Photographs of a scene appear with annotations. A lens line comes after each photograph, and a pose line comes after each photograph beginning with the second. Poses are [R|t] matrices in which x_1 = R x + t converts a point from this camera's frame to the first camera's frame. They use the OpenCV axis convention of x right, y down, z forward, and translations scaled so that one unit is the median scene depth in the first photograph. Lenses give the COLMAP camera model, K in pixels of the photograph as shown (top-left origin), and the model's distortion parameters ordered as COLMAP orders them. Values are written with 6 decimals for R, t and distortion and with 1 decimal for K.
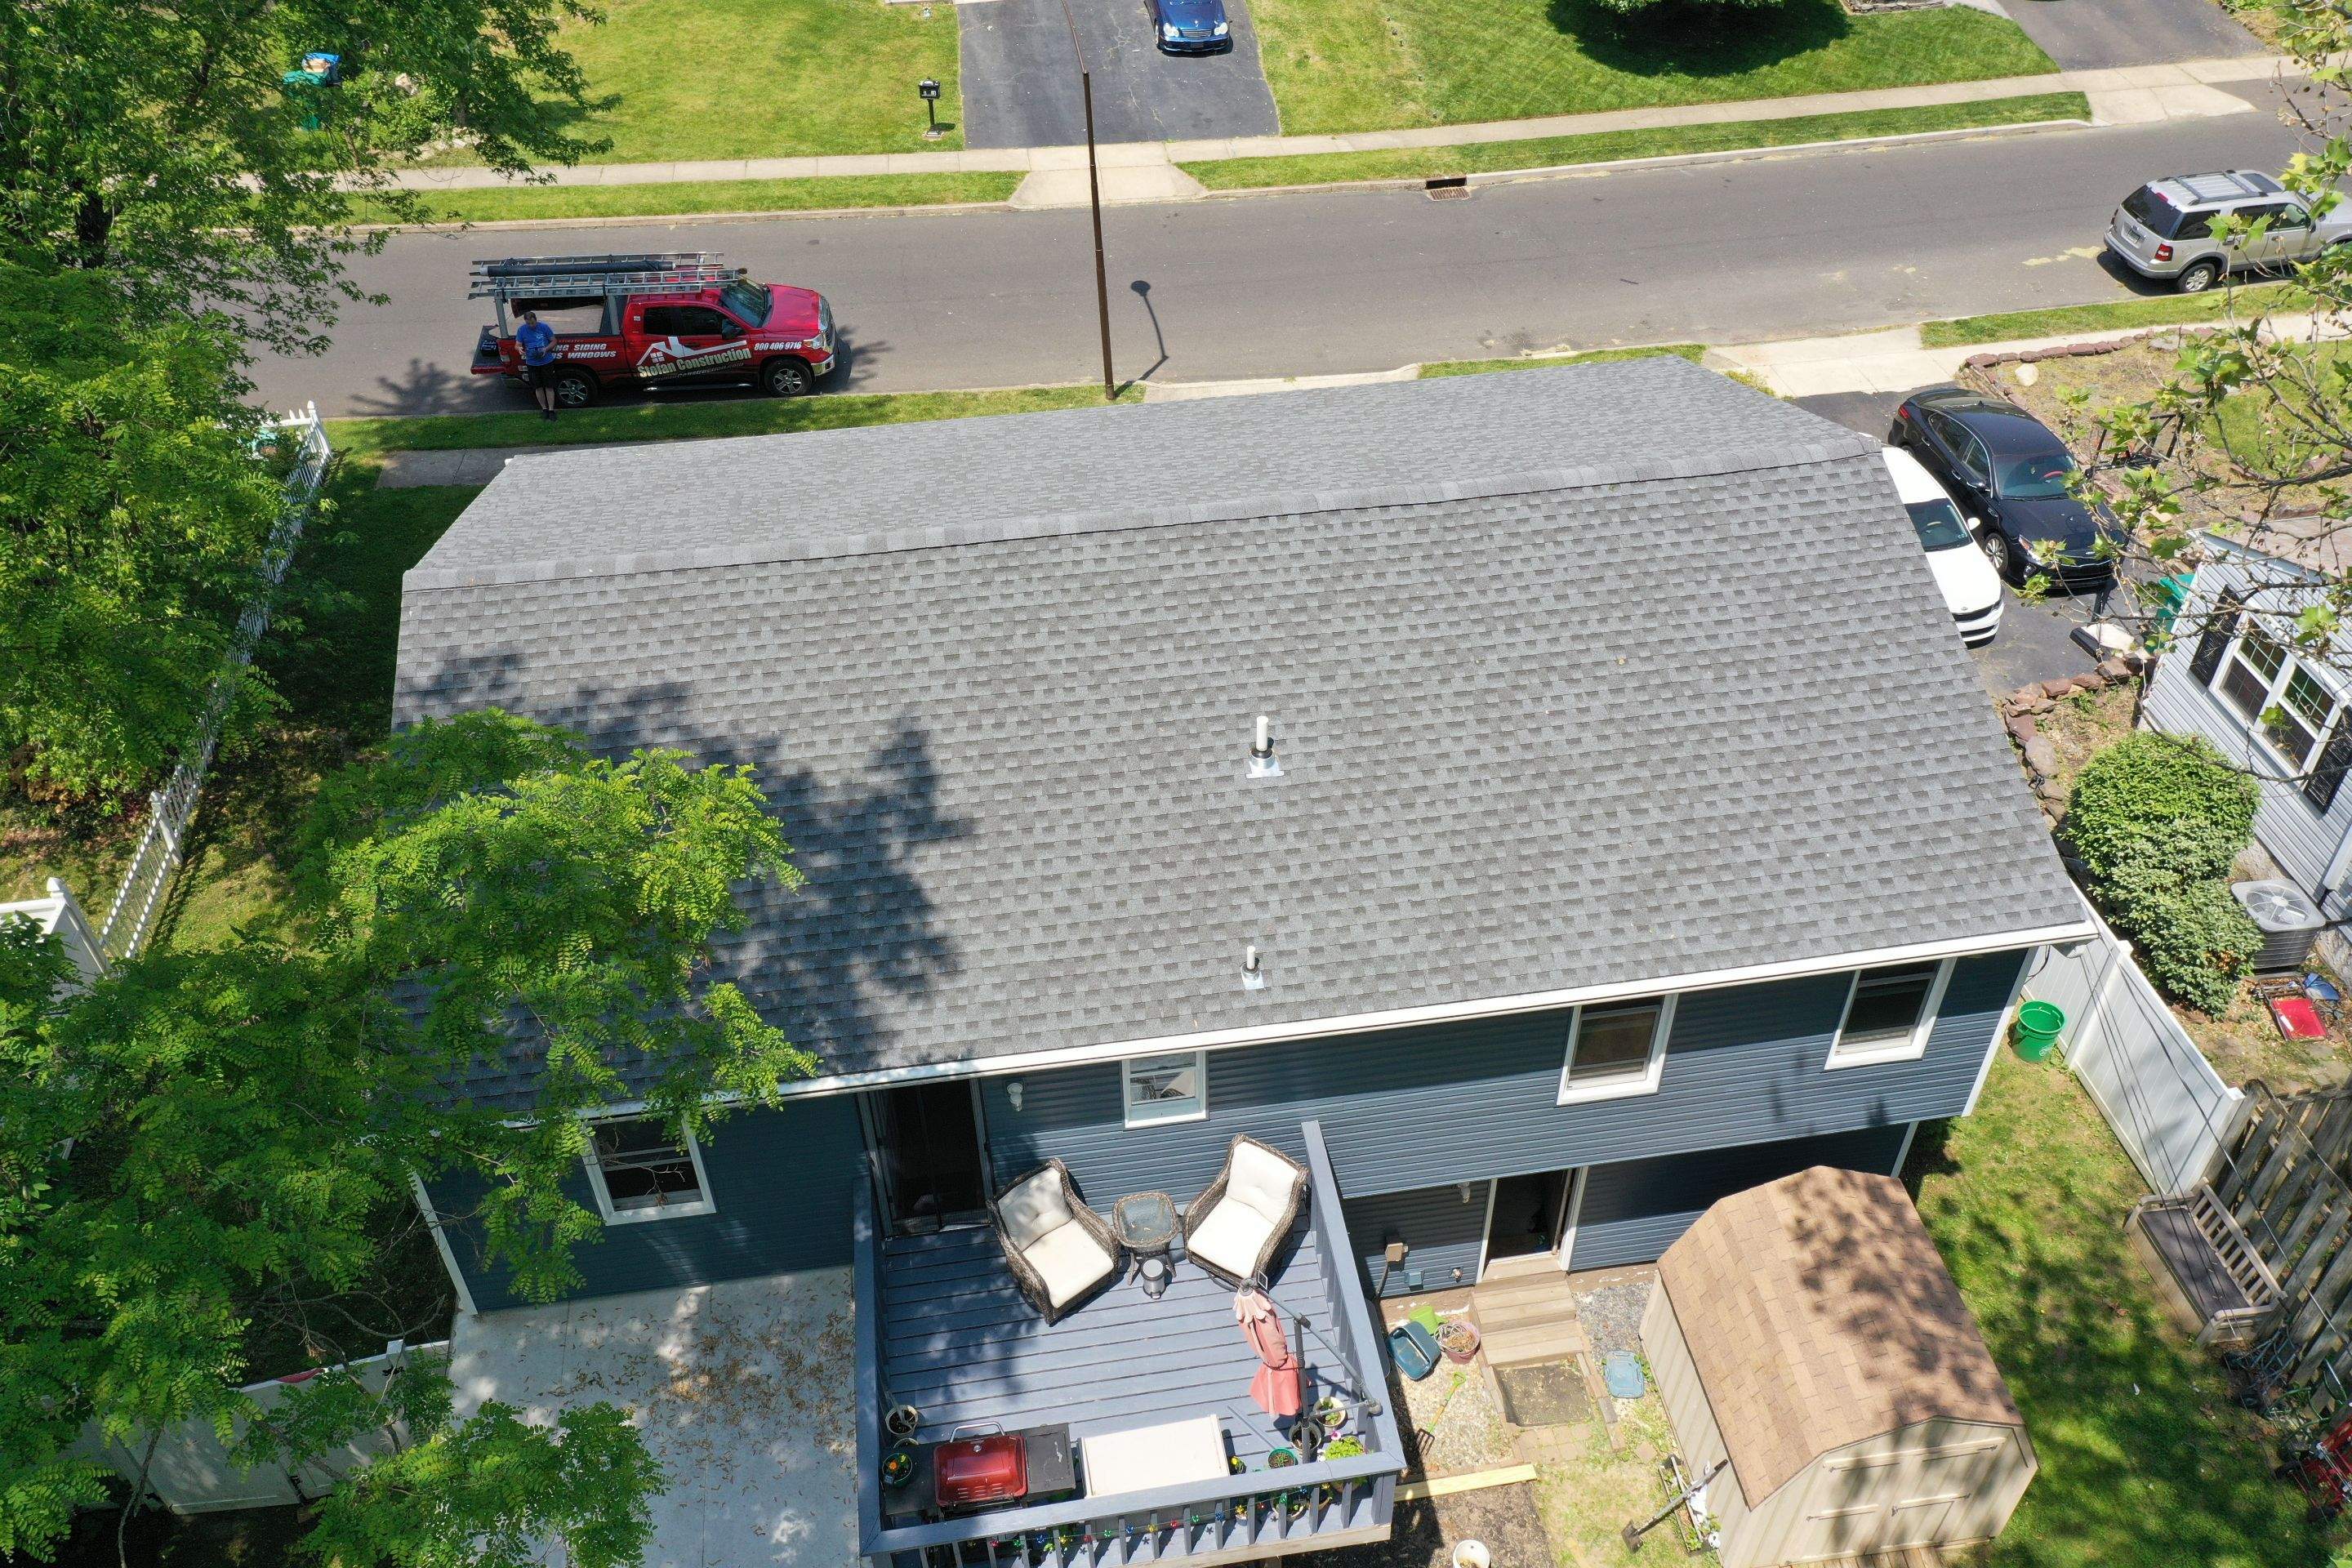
lens RADIAL K [[1895.7, 0, 1175.2], [0, 1895.7, 785.6], [0, 0, 1]] dist [0.024682, -0.008439]
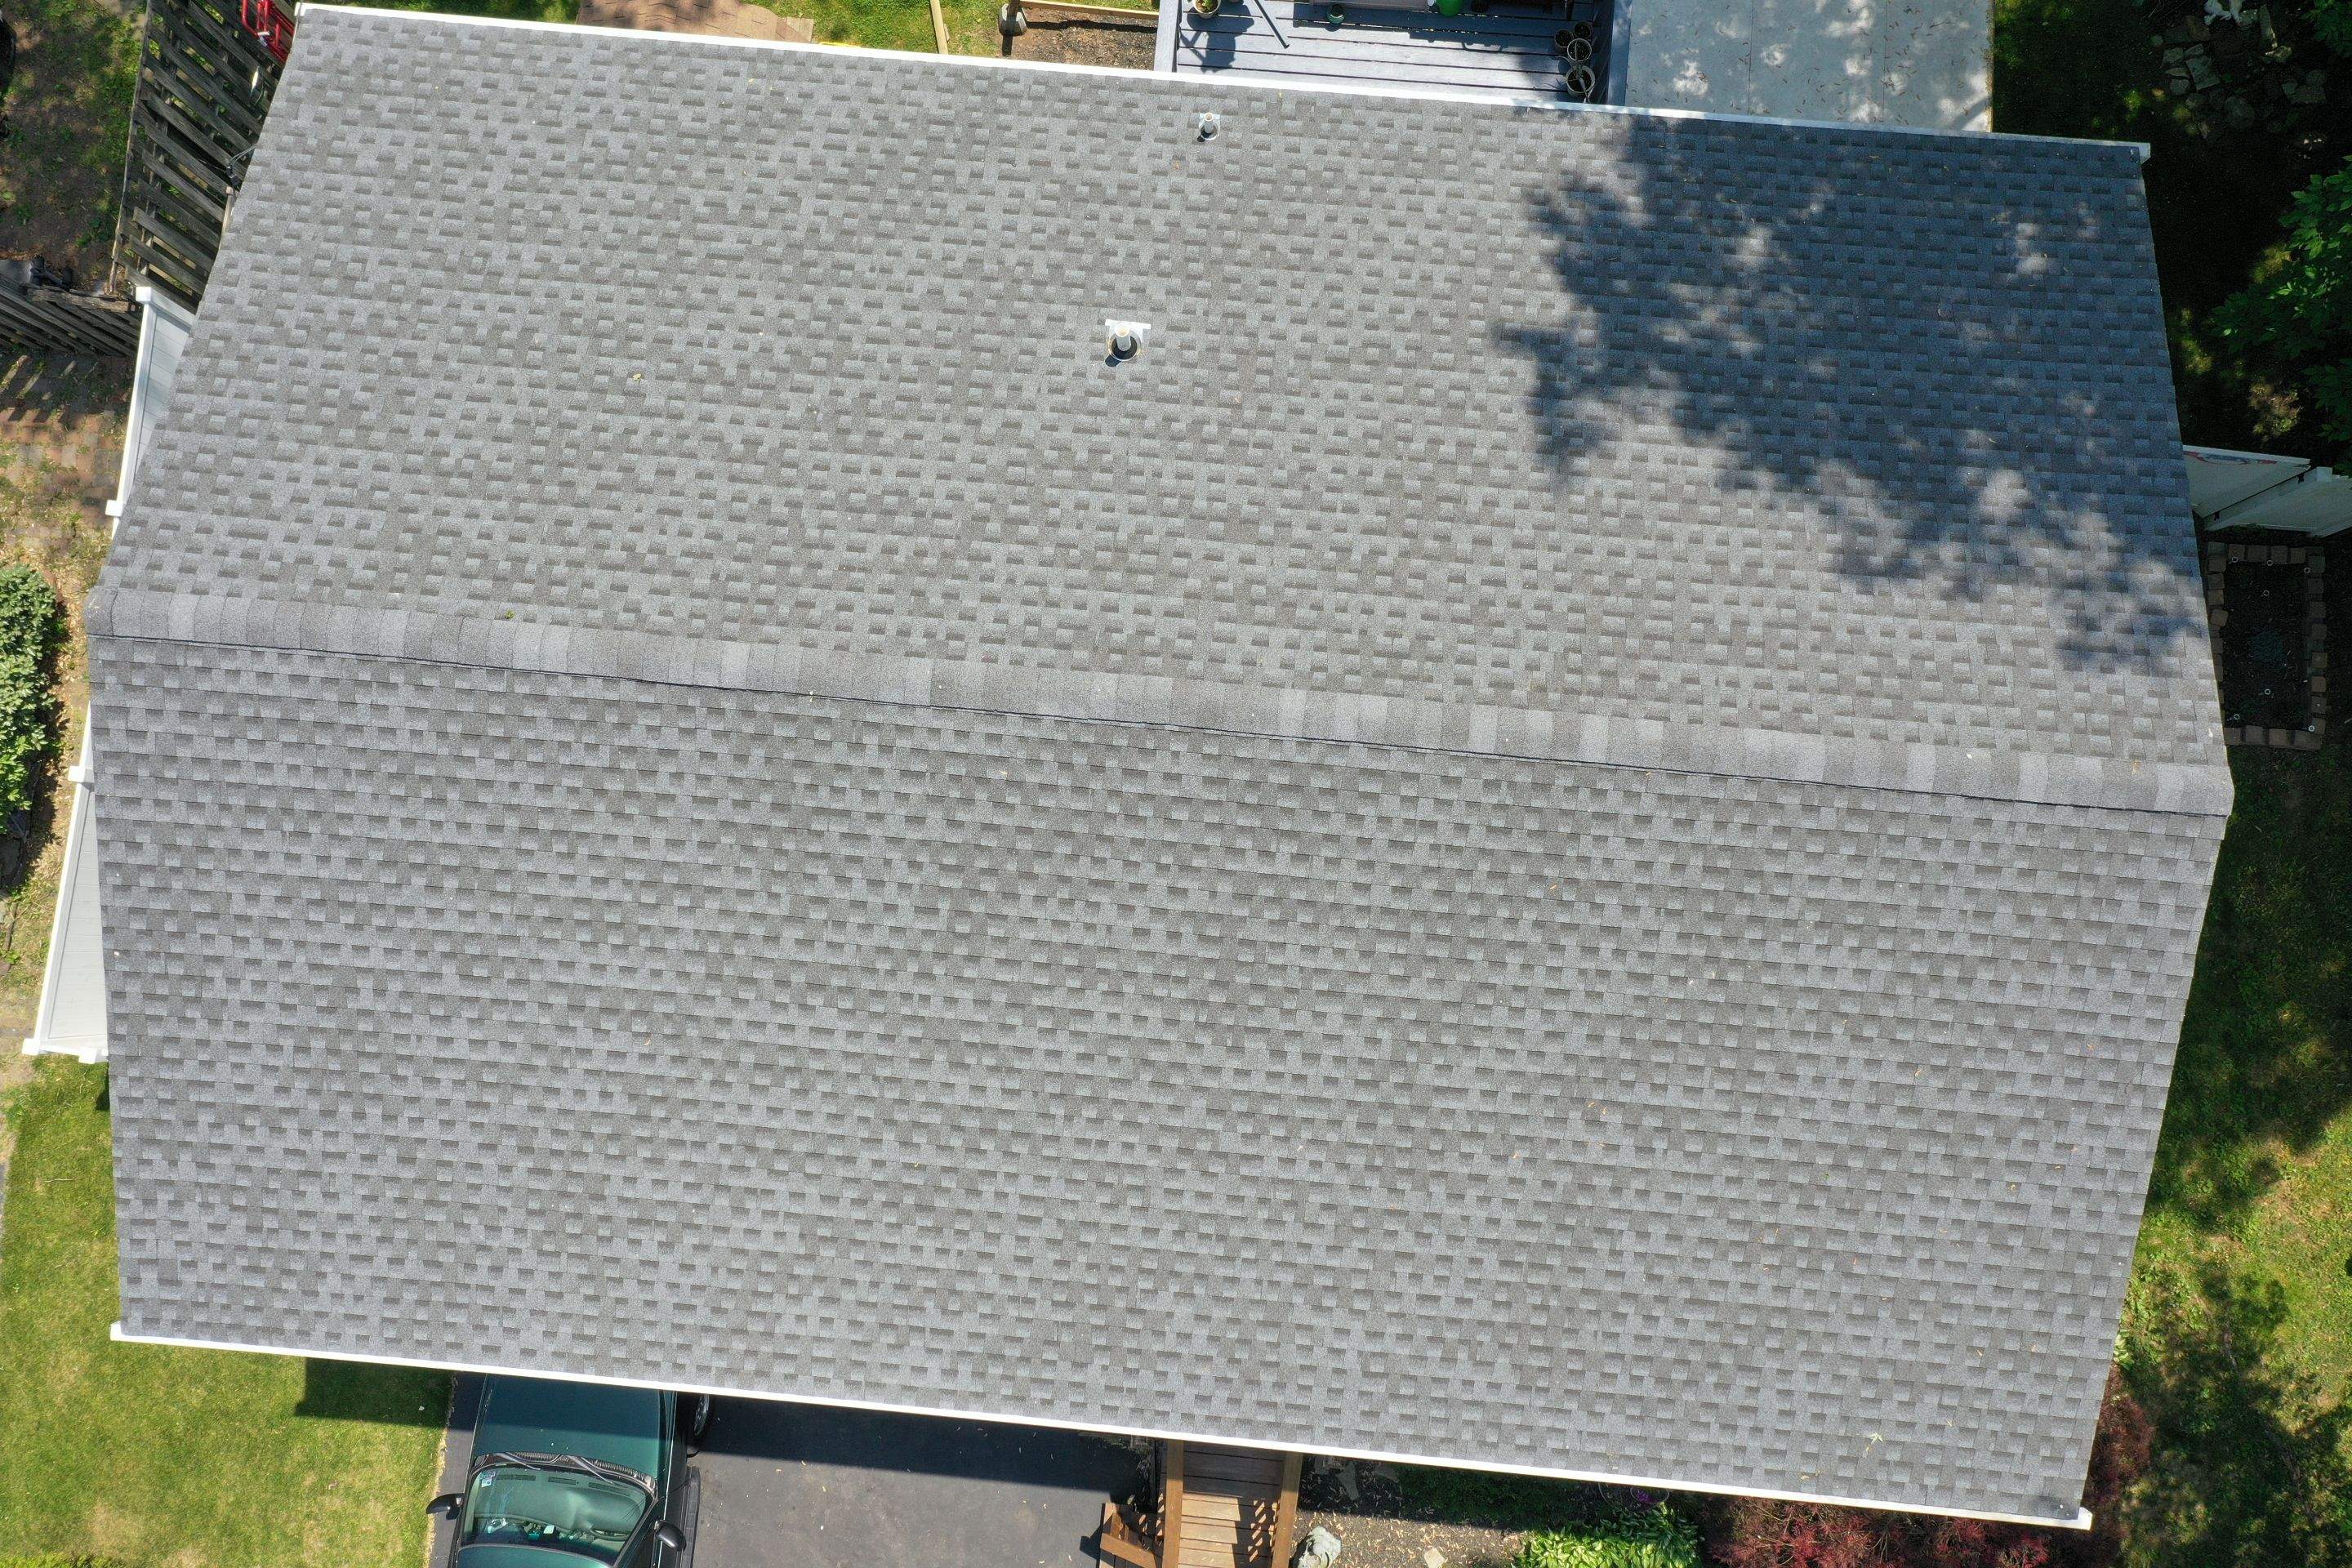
lens RADIAL K [[1895.7, 0, 1182.0], [0, 1895.7, 785.2], [0, 0, 1]] dist [0.024682, -0.008439]
pose [[-0.969105, -0.238053, 0.064546, -0.073425], [0.196481, -0.586898, 0.785459, -0.755001], [-0.149099, 0.773875, 0.615538, 0.640229]]
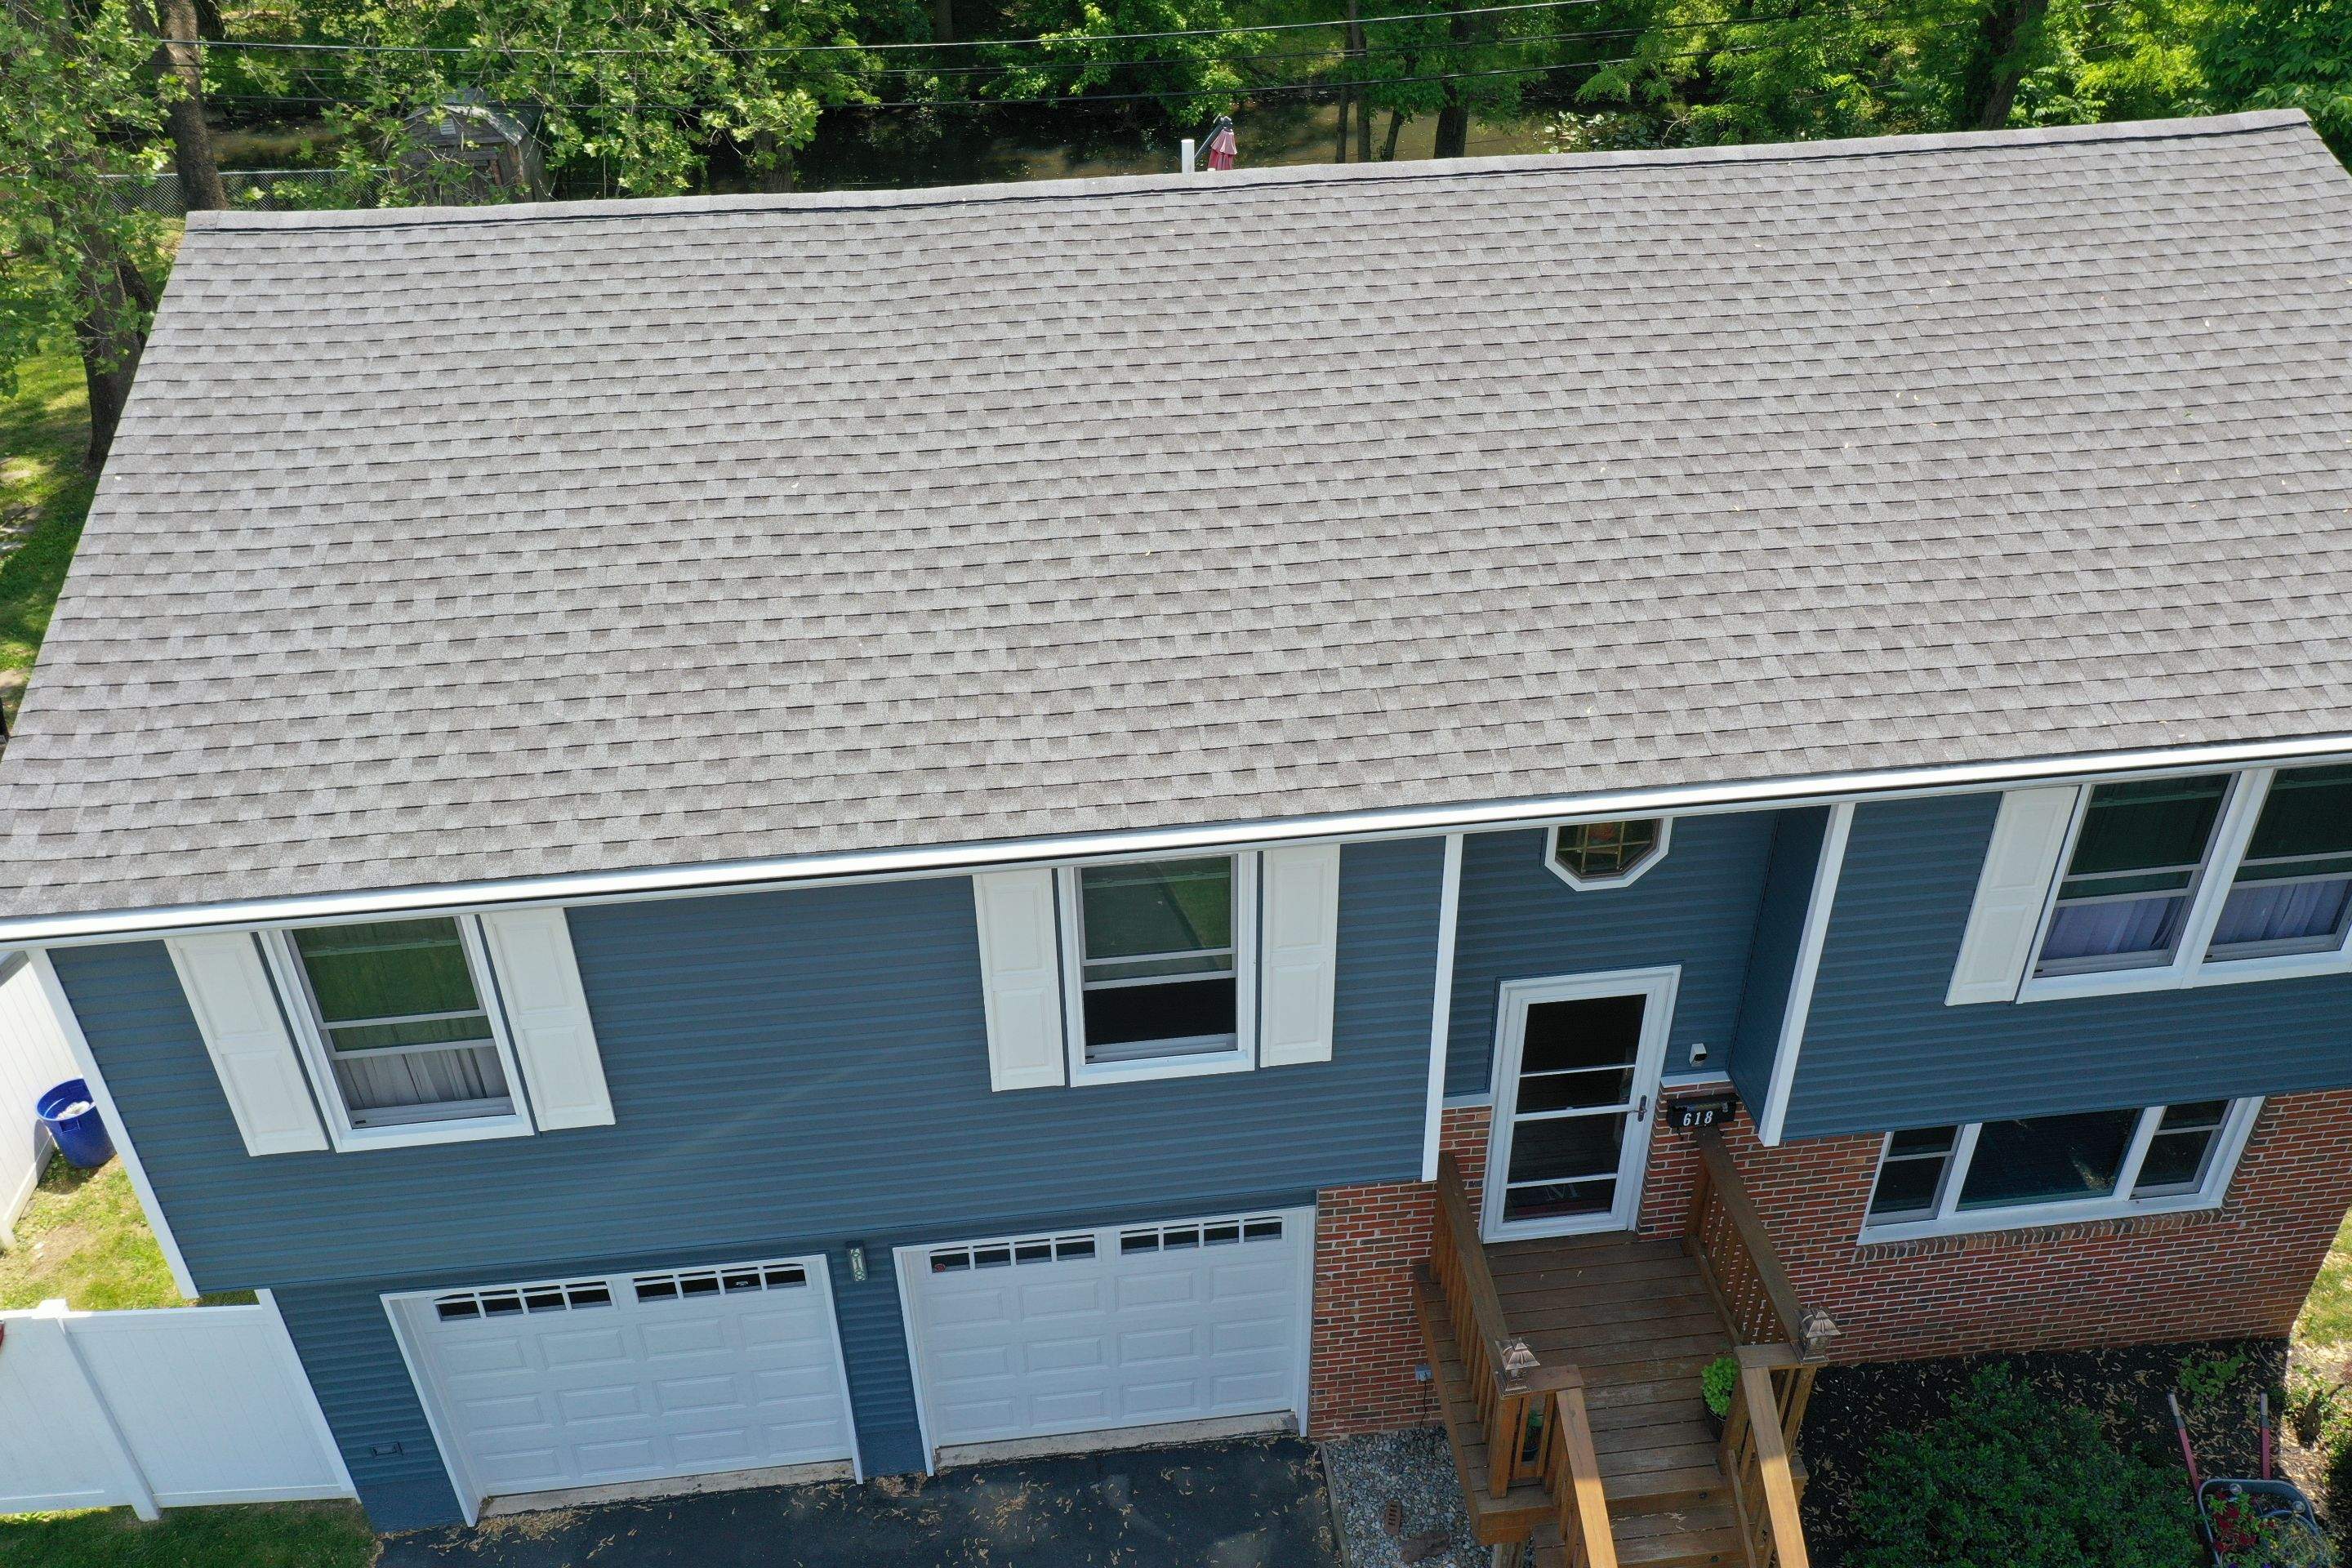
lens RADIAL K [[1895.7, 0, 1169.3], [0, 1895.7, 792.1], [0, 0, 1]] dist [0.024682, -0.008439]
pose [[-0.998431, 0.007445, 0.055506, 0.005329], [0.055681, 0.237980, 0.969673, -0.828169], [-0.005990, 0.971241, -0.238021, 1.477510]]
